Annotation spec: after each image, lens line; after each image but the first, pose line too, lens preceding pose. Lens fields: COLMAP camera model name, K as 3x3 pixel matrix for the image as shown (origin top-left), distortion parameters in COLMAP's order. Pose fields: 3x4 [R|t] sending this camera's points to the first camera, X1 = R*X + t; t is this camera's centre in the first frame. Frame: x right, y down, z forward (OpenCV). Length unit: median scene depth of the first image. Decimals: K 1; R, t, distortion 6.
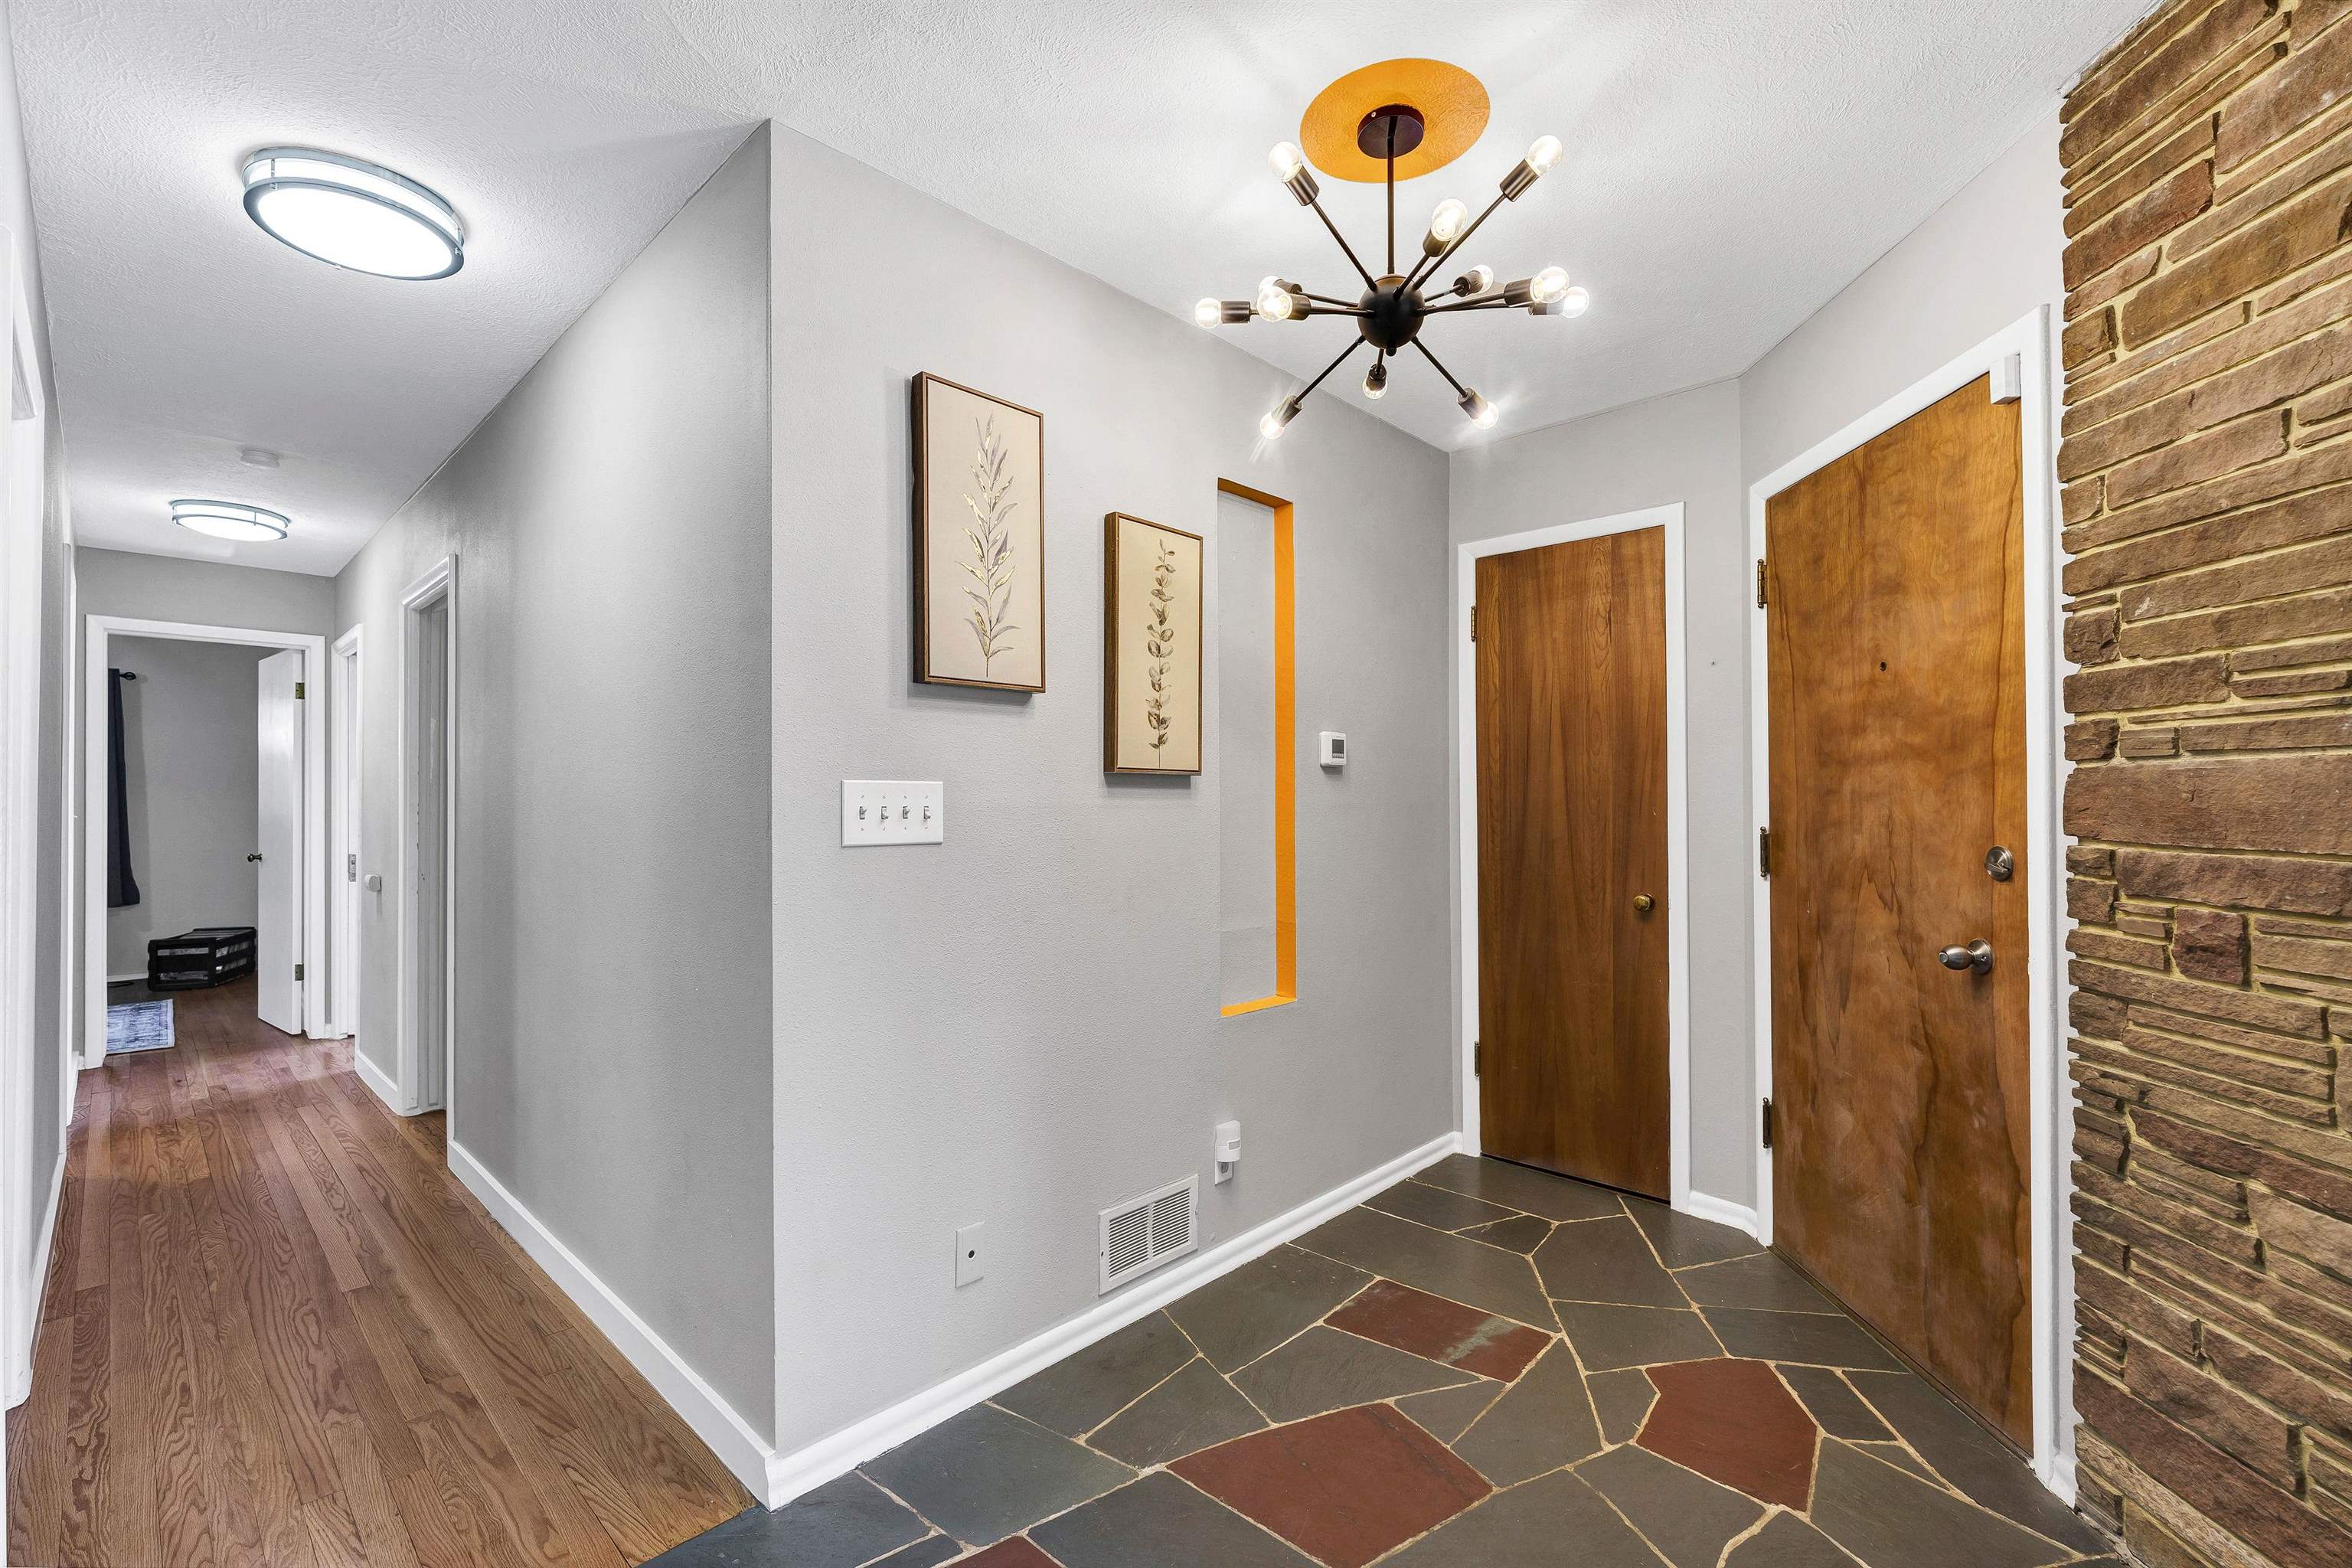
lens RADIAL K [[1023.8, 0, 1165.5], [0, 1023.8, 789.9], [0, 0, 1]] dist [0.000371, 0.000320]
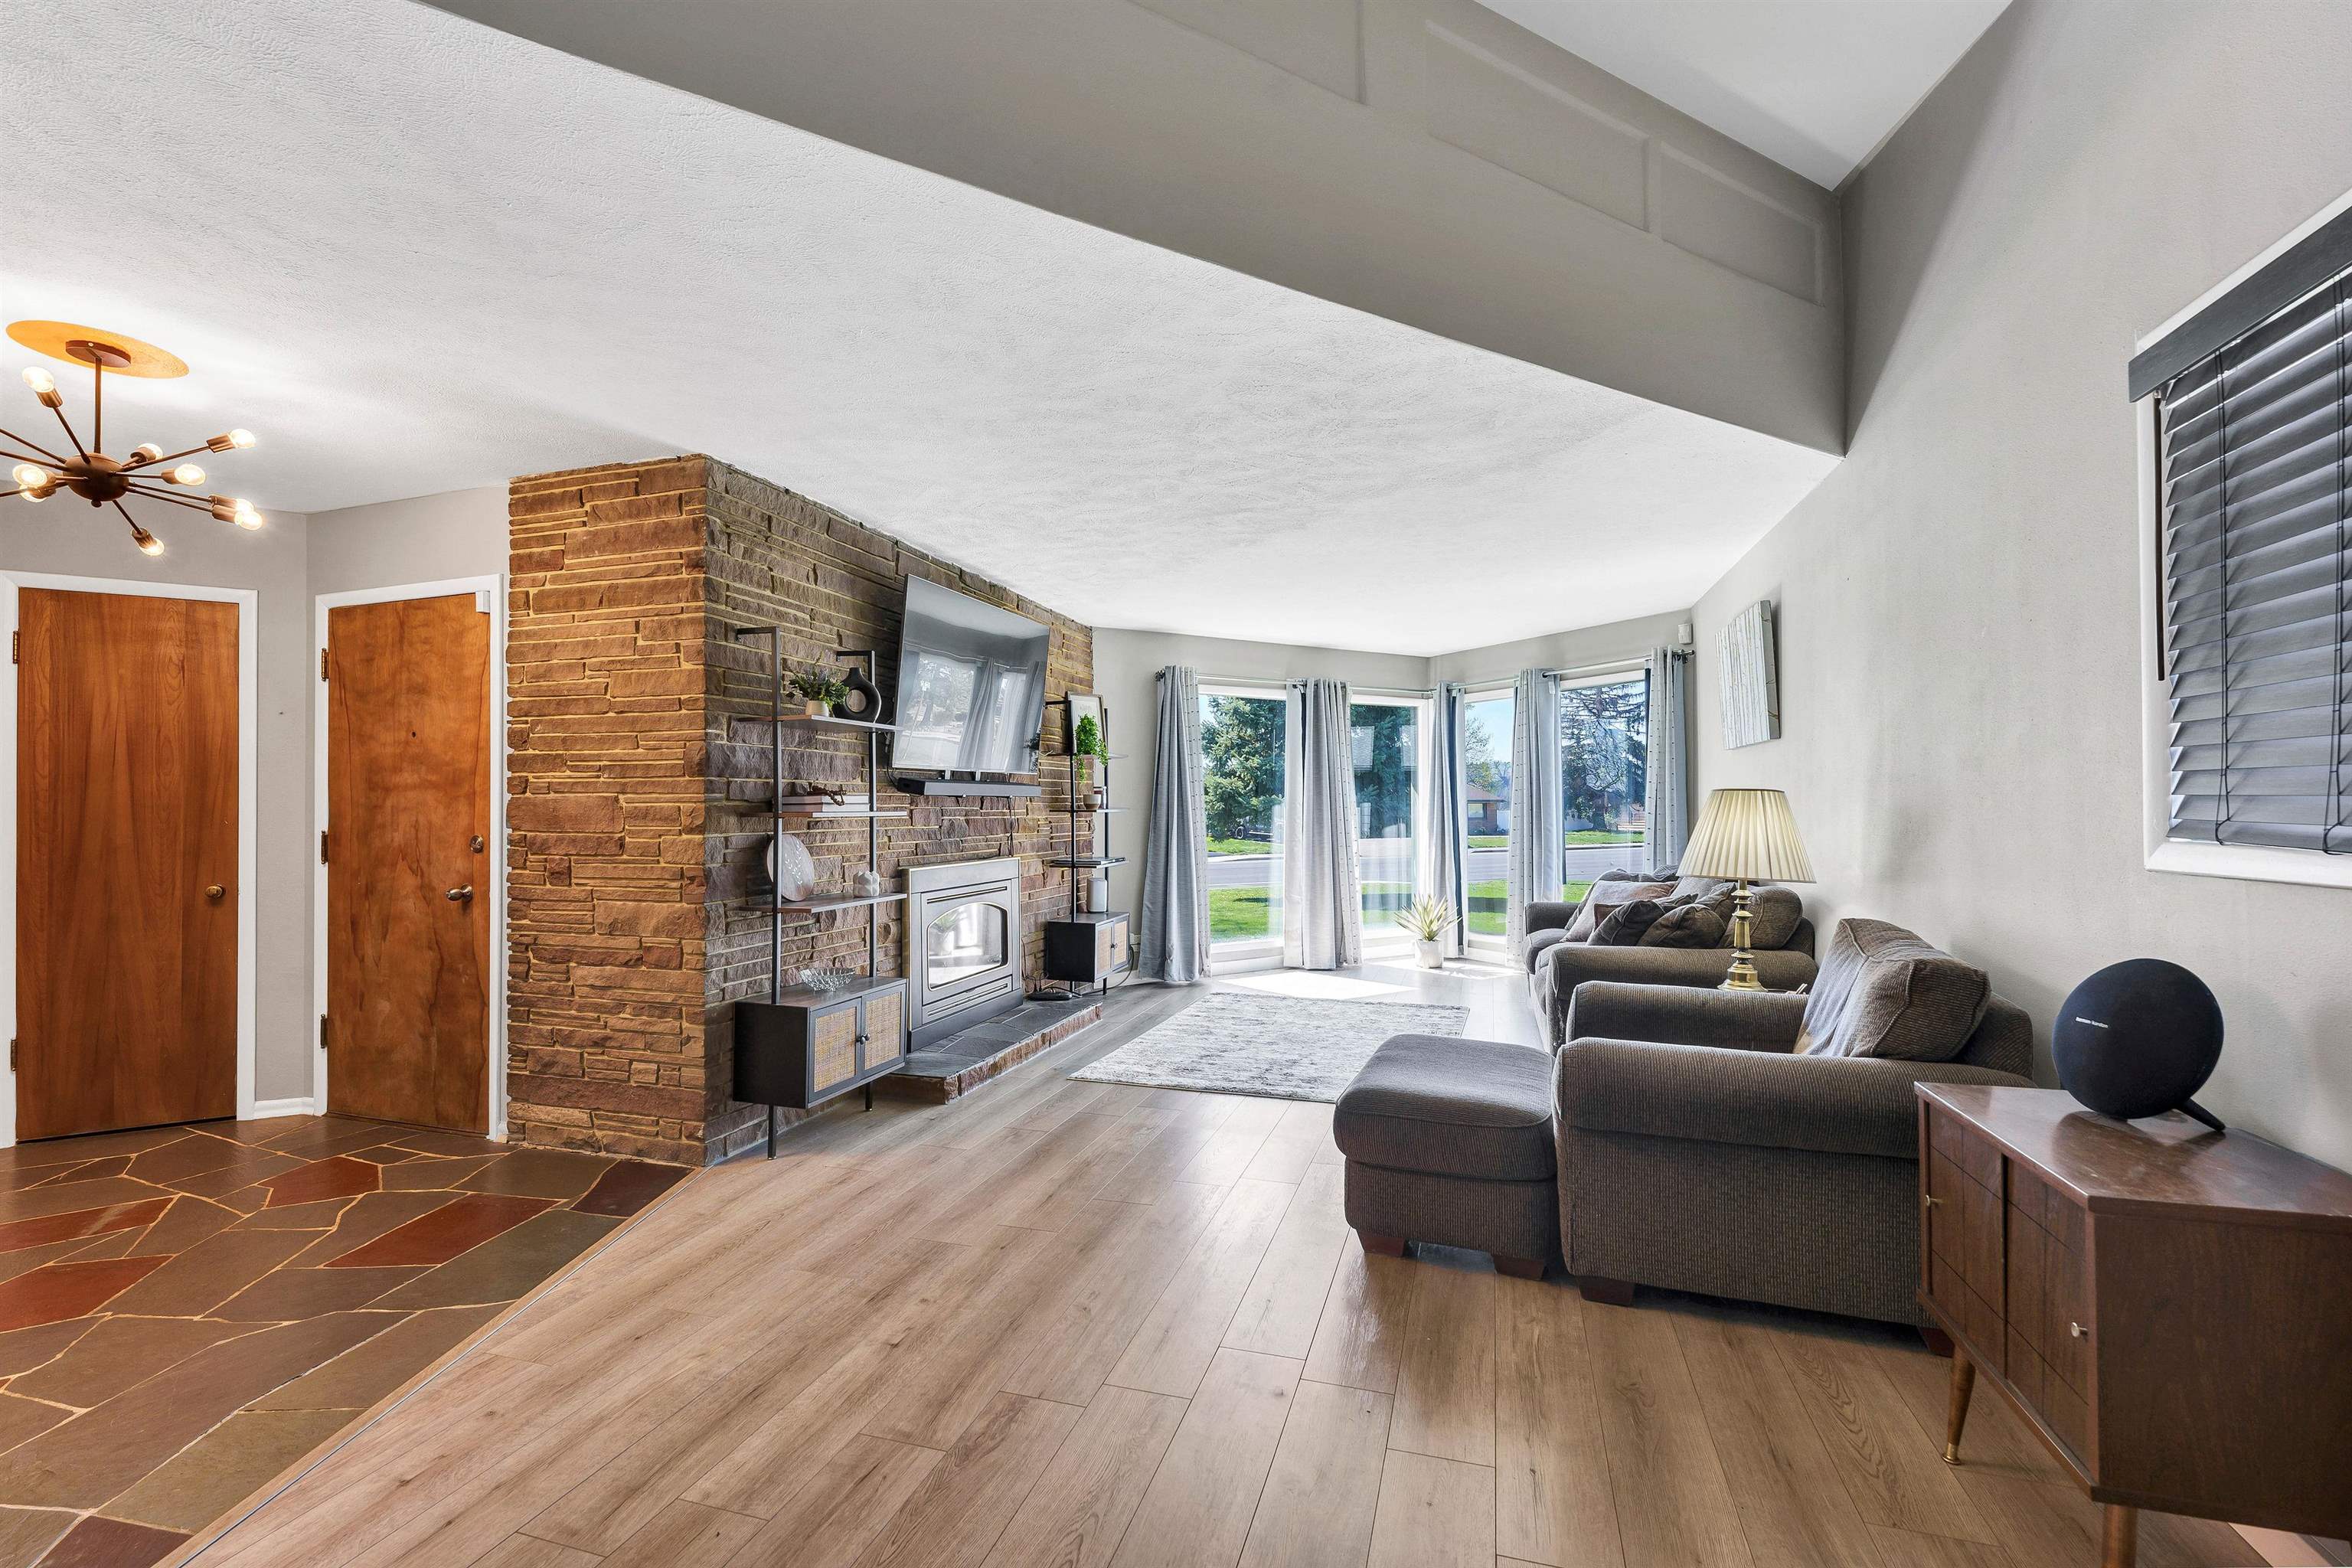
lens RADIAL K [[1034.2, 0, 1180.5], [0, 1034.2, 797.8], [0, 0, 1]] dist [-0.002175, -0.000613]
pose [[0.269933, 0.009571, 0.962832, -0.665891], [-0.008354, 0.999936, -0.007597, -0.012048], [-0.962843, -0.005993, 0.269996, -0.761251]]
